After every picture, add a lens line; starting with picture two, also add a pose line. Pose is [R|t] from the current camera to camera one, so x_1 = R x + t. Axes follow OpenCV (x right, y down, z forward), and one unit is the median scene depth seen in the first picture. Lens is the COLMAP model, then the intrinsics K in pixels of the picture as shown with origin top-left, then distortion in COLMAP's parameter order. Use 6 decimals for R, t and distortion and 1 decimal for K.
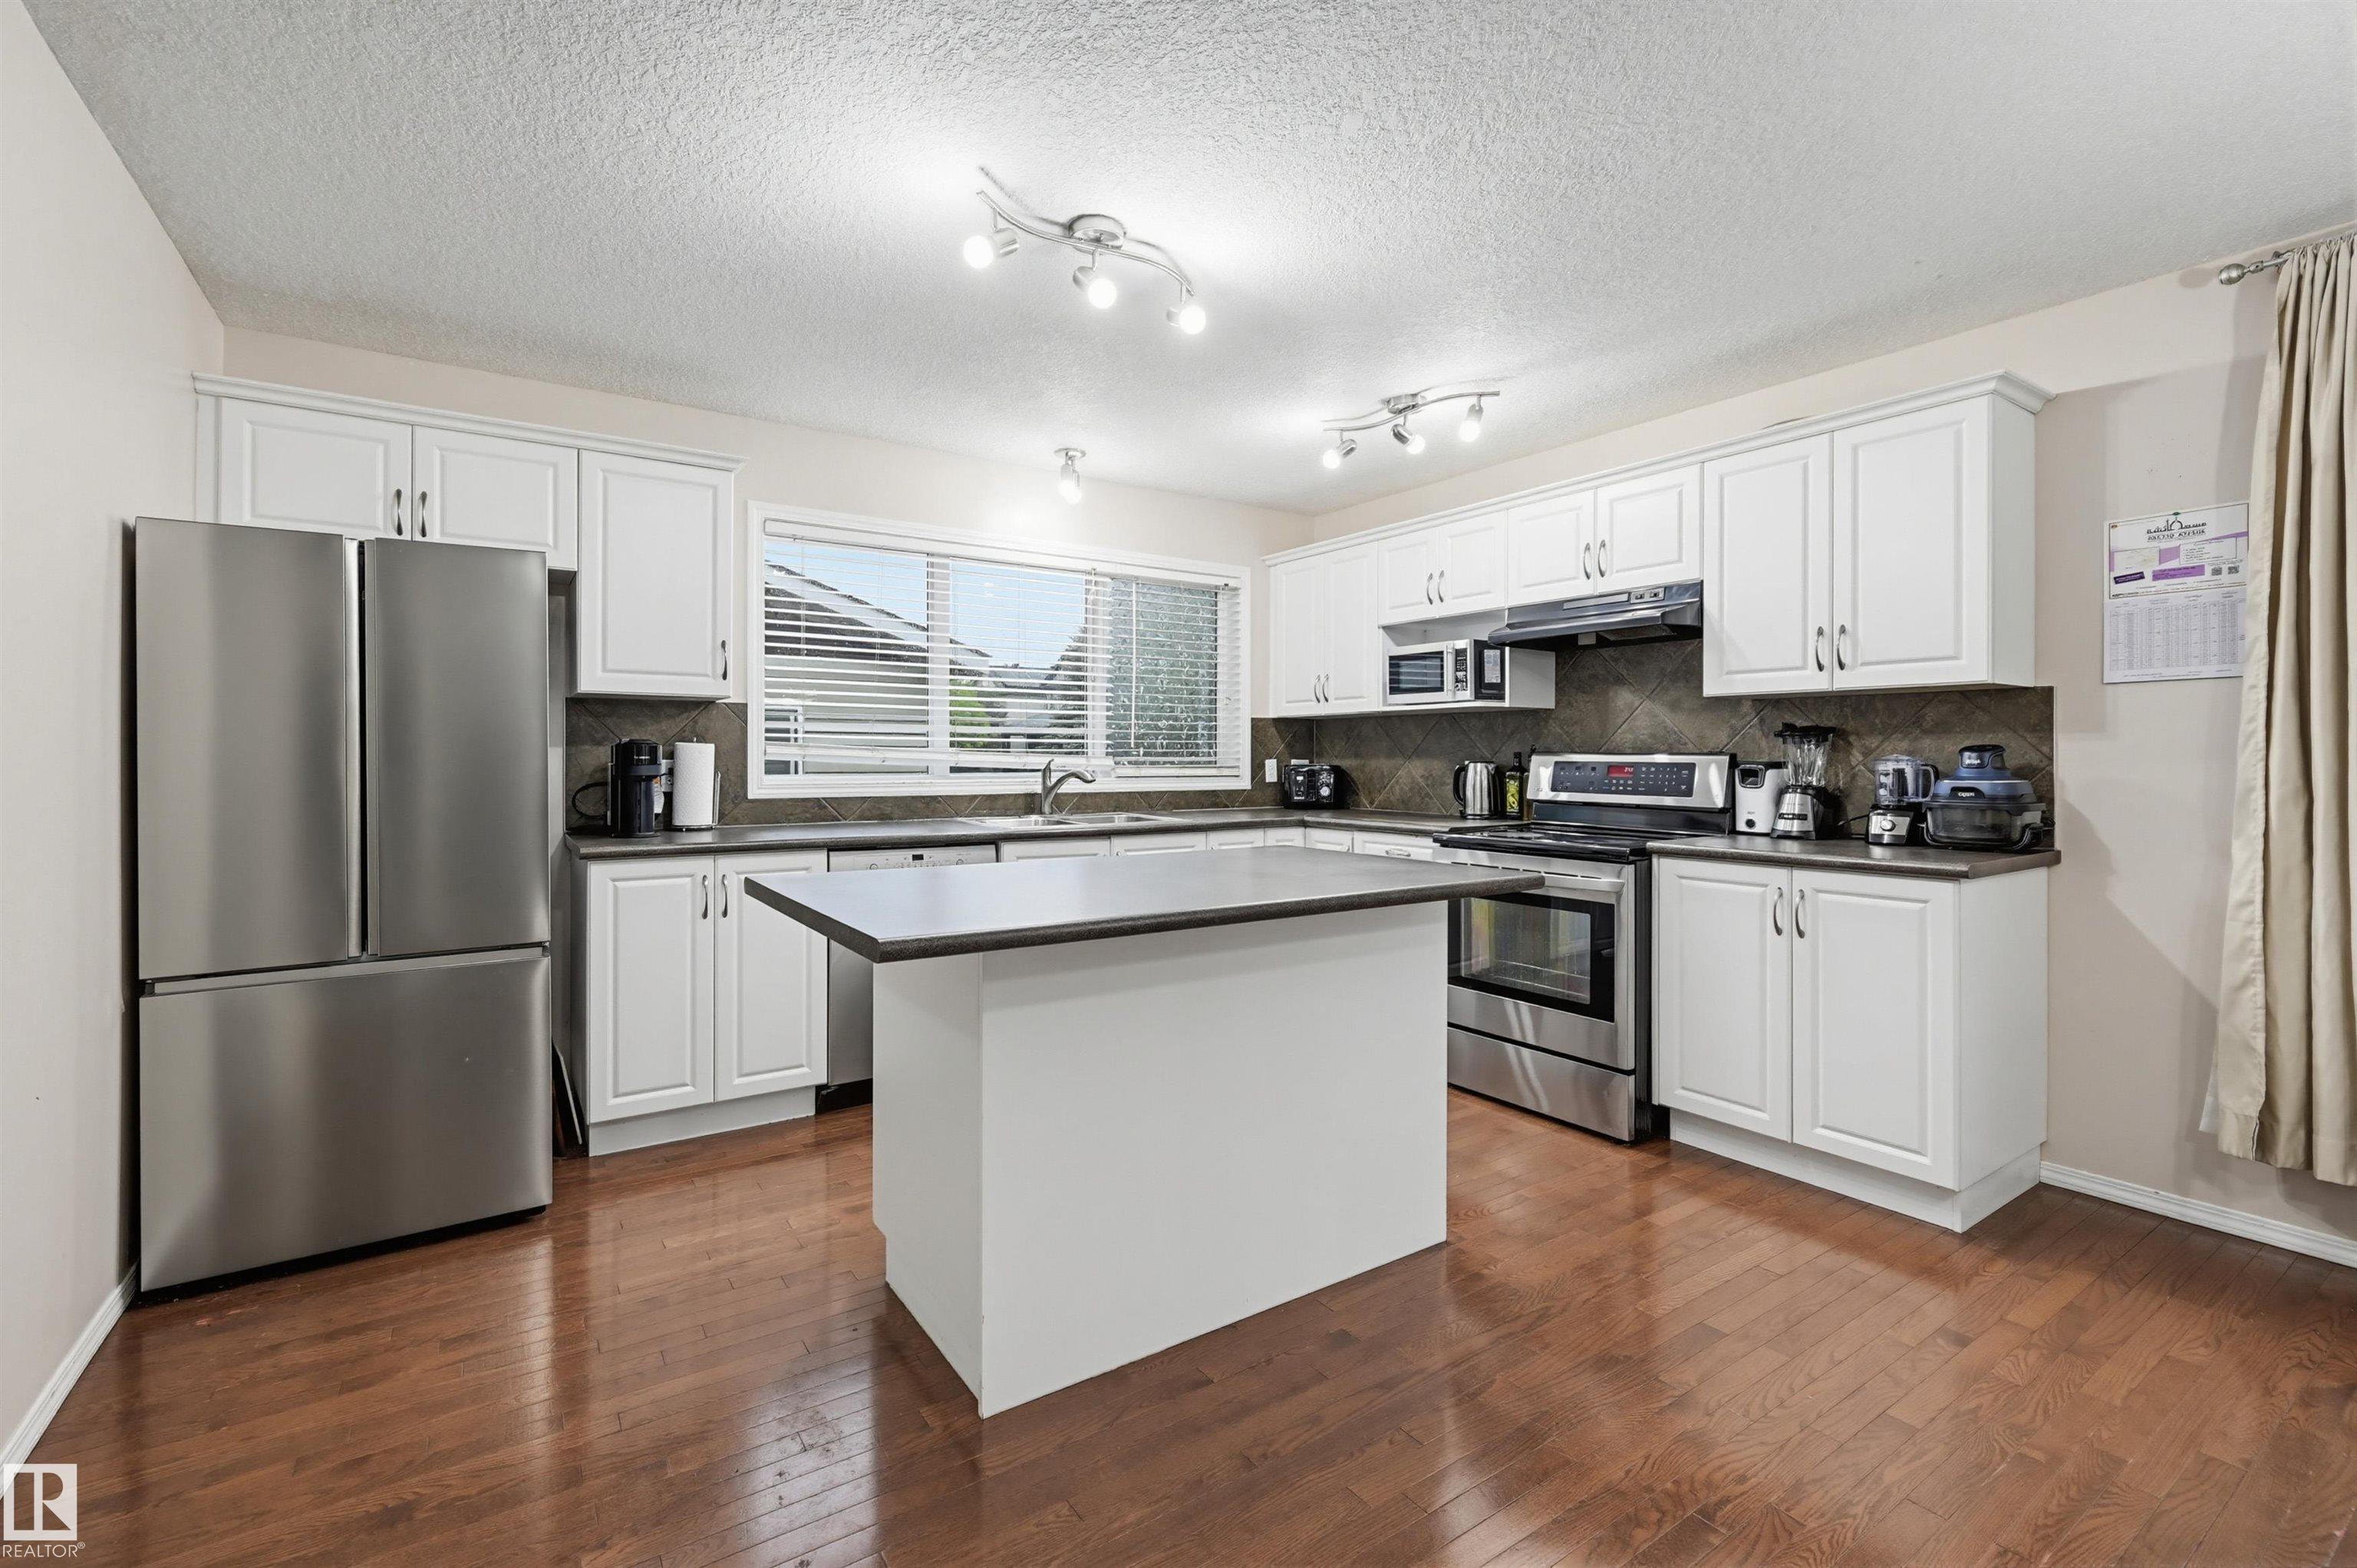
lens RADIAL K [[1012.8, 0, 1161.6], [0, 1012.8, 755.0], [0, 0, 1]] dist [0.000262, 0.000218]
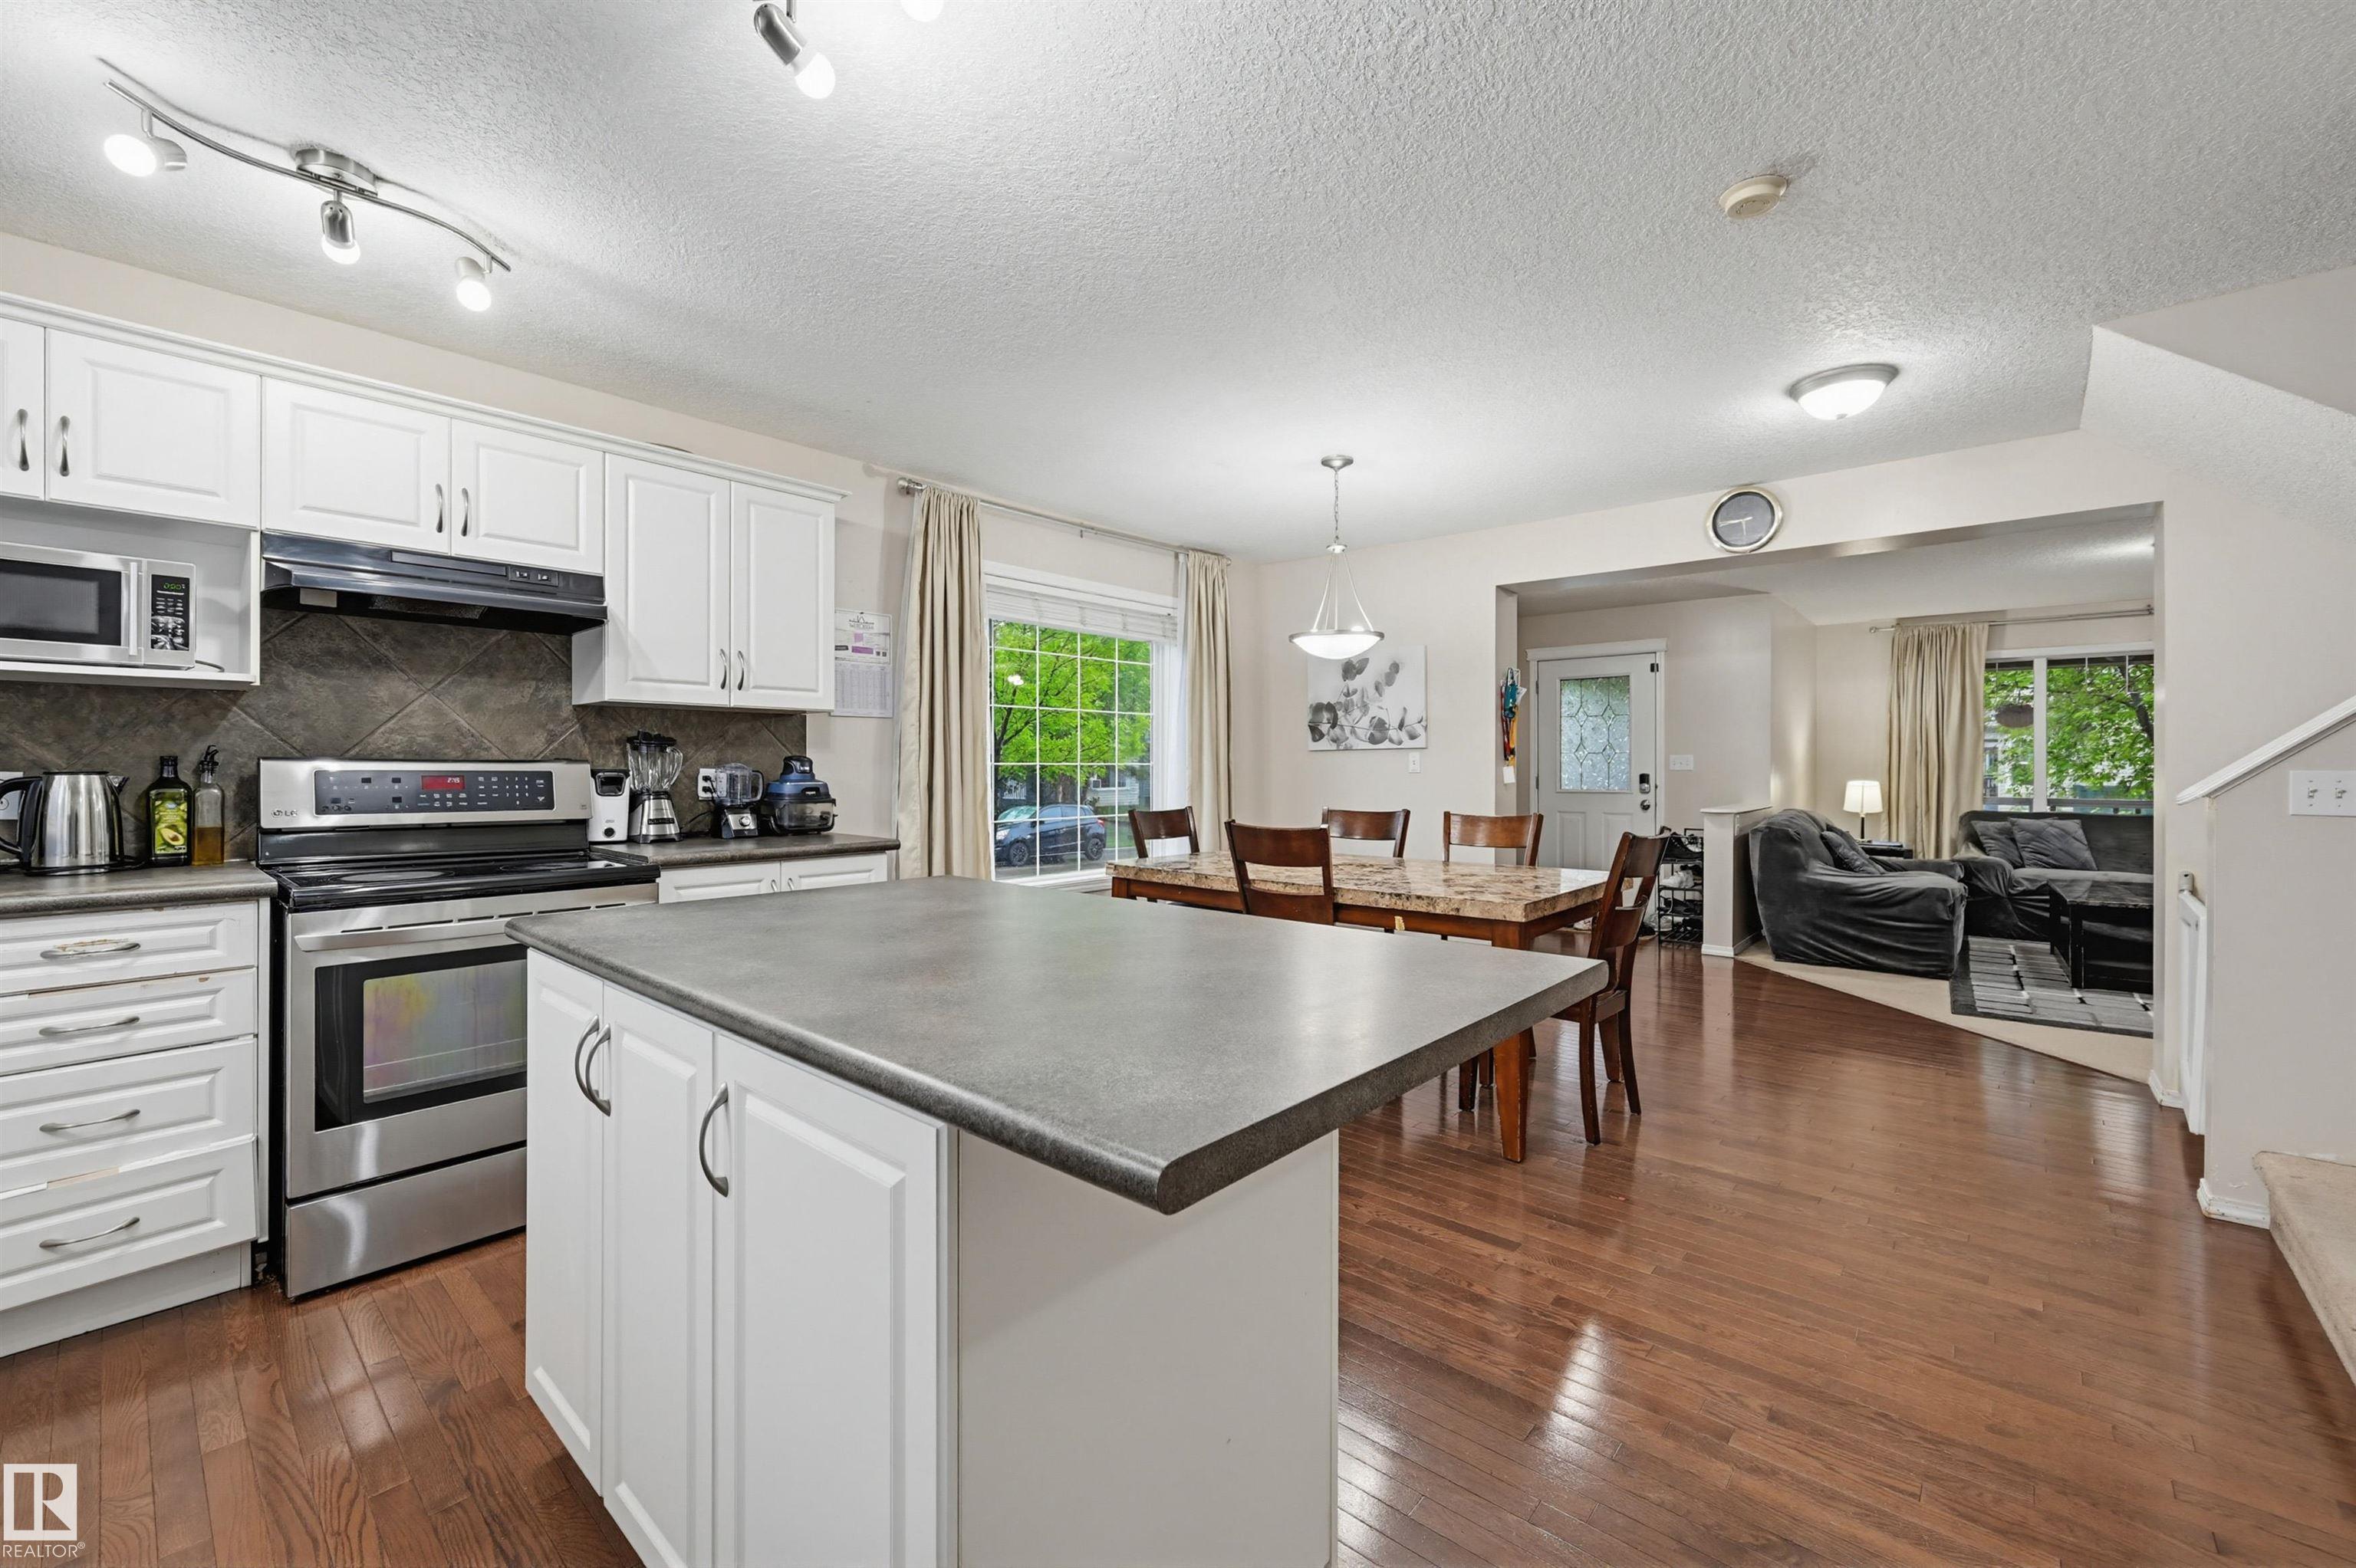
lens RADIAL K [[950.9, 0, 1174.6], [0, 950.9, 766.3], [0, 0, 1]] dist [-0.000944, 0.000150]
pose [[-0.249956, -0.001732, 0.968256, -0.408333], [-0.003800, 0.999992, 0.000808, 0.000691], [-0.968250, -0.003477, -0.249961, 0.634883]]
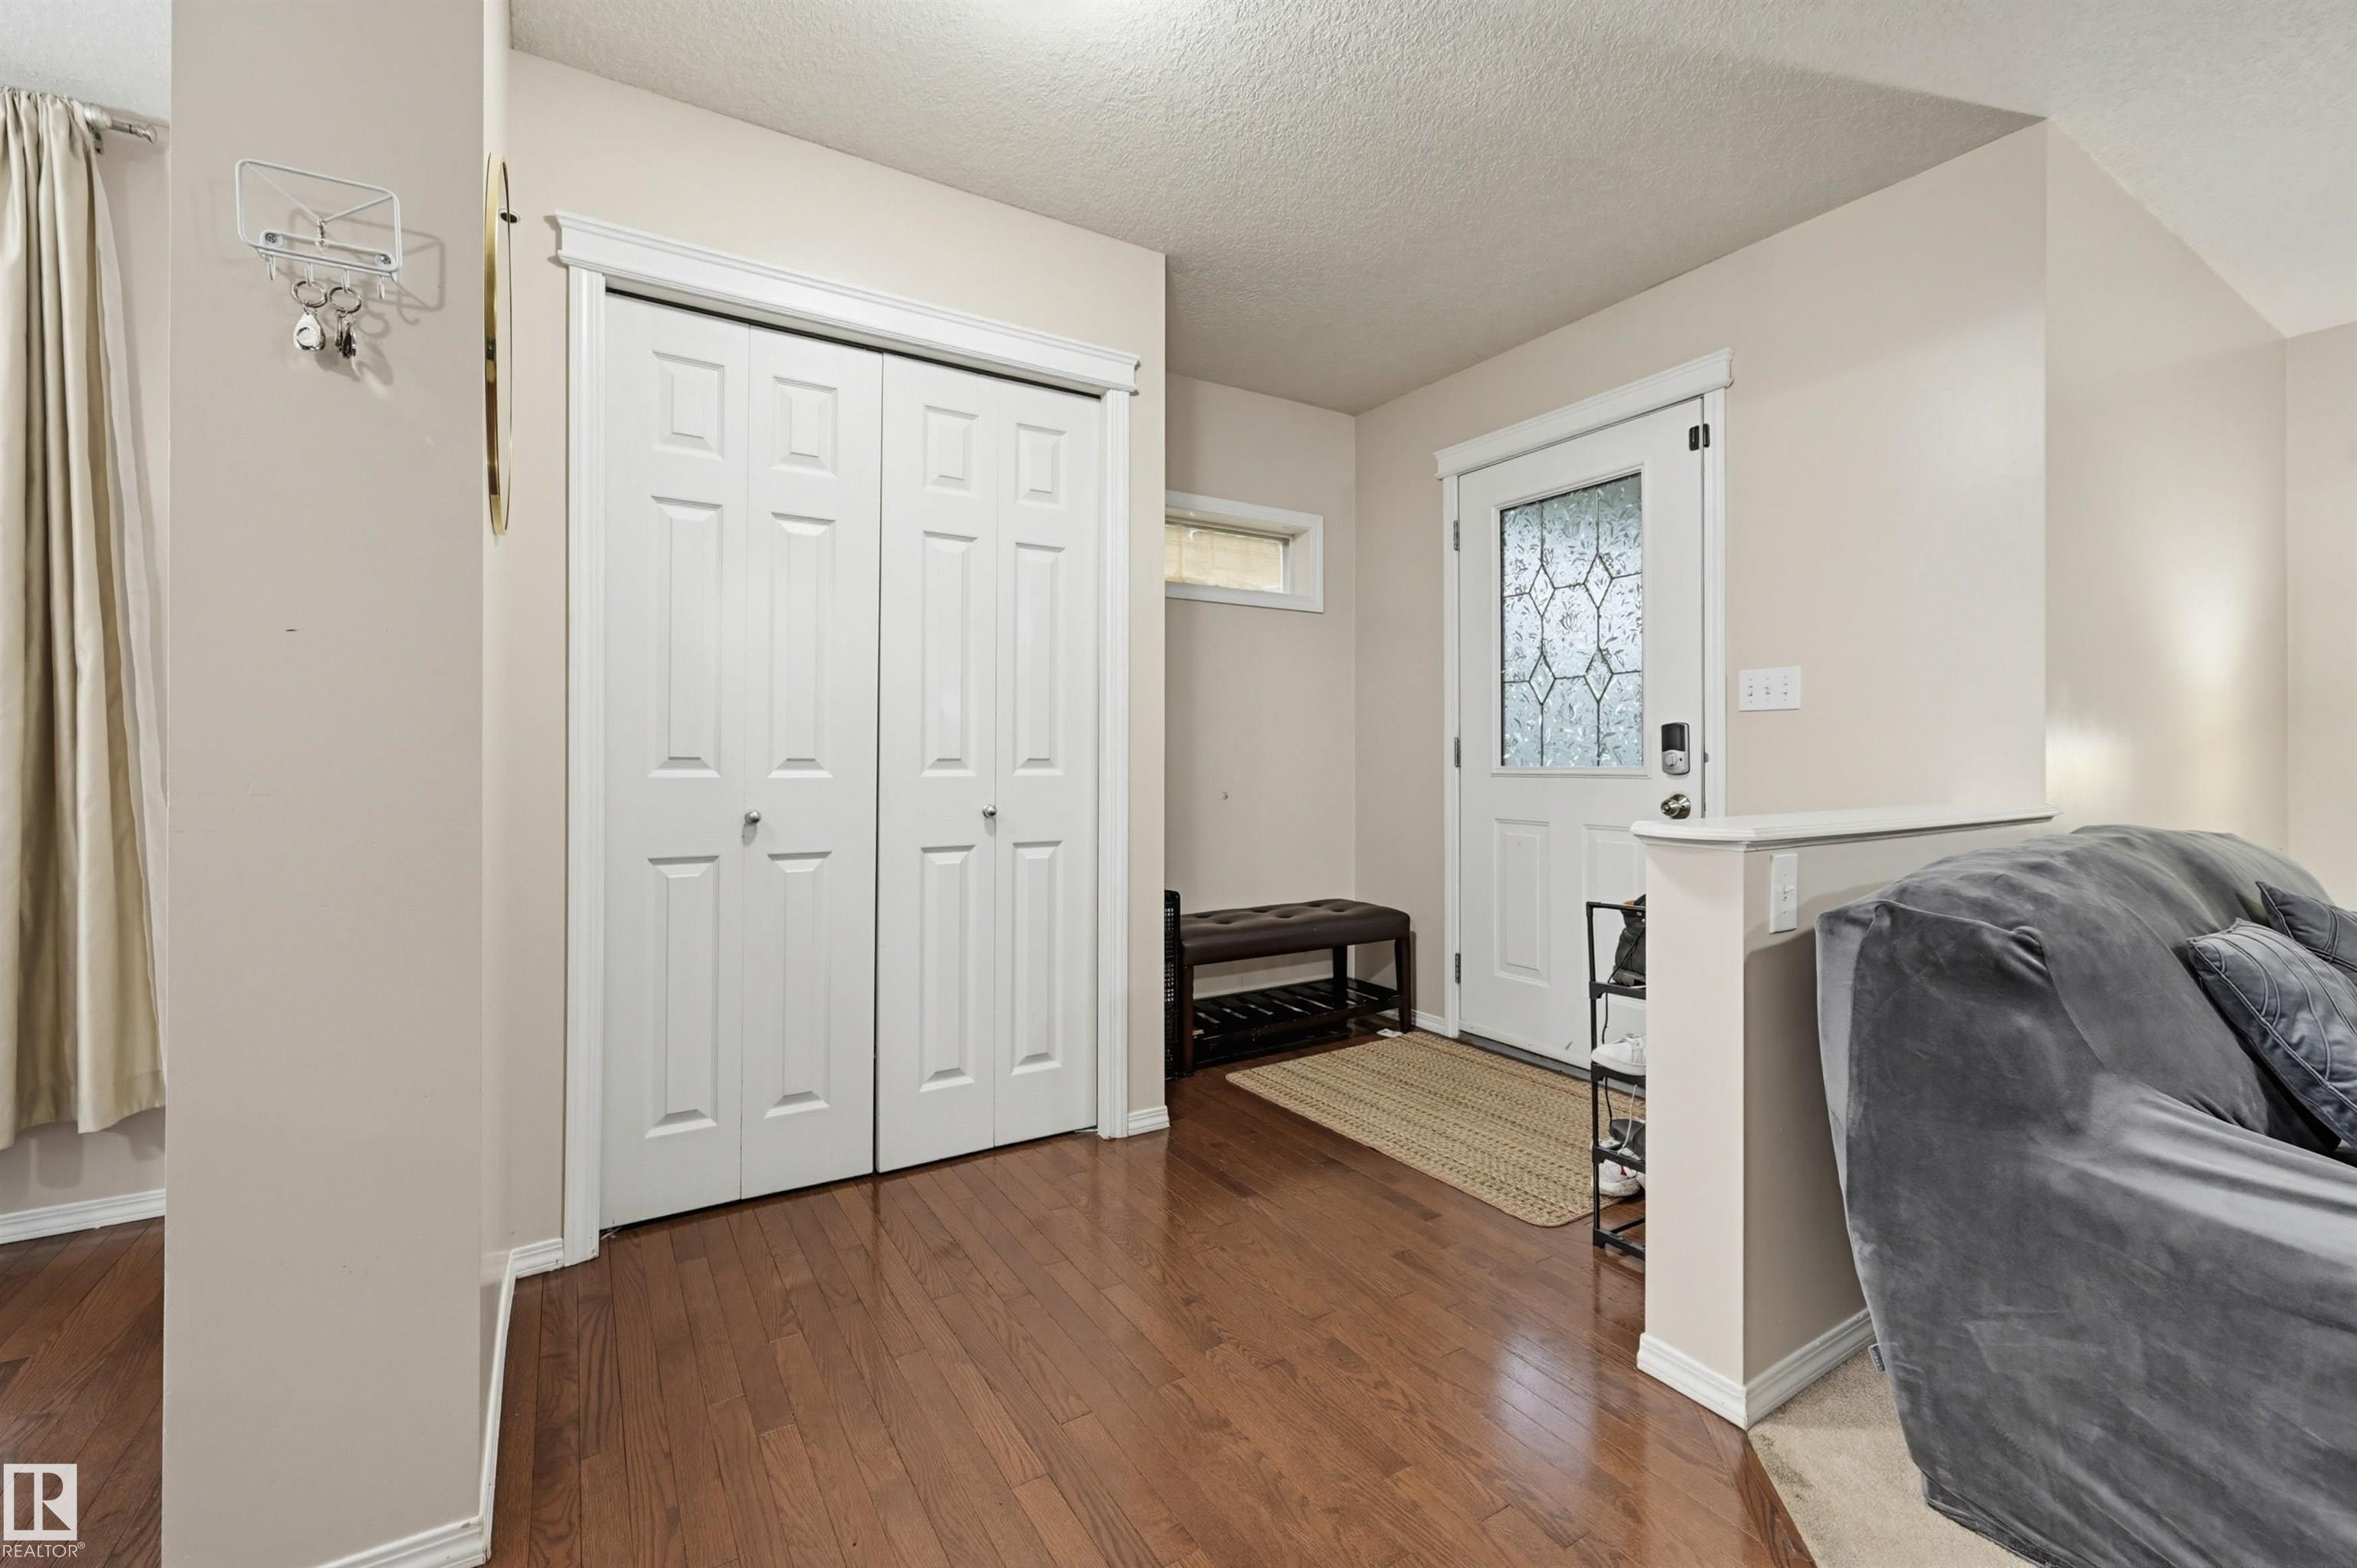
lens RADIAL K [[987.8, 0, 1169.5], [0, 987.8, 747.8], [0, 0, 1]] dist [-0.000542, -0.000055]
pose [[0.036406, 0.009921, 0.999288, 0.492512], [-0.005517, 0.999937, -0.009727, 0.043274], [-0.999322, -0.005159, 0.036459, -0.458729]]
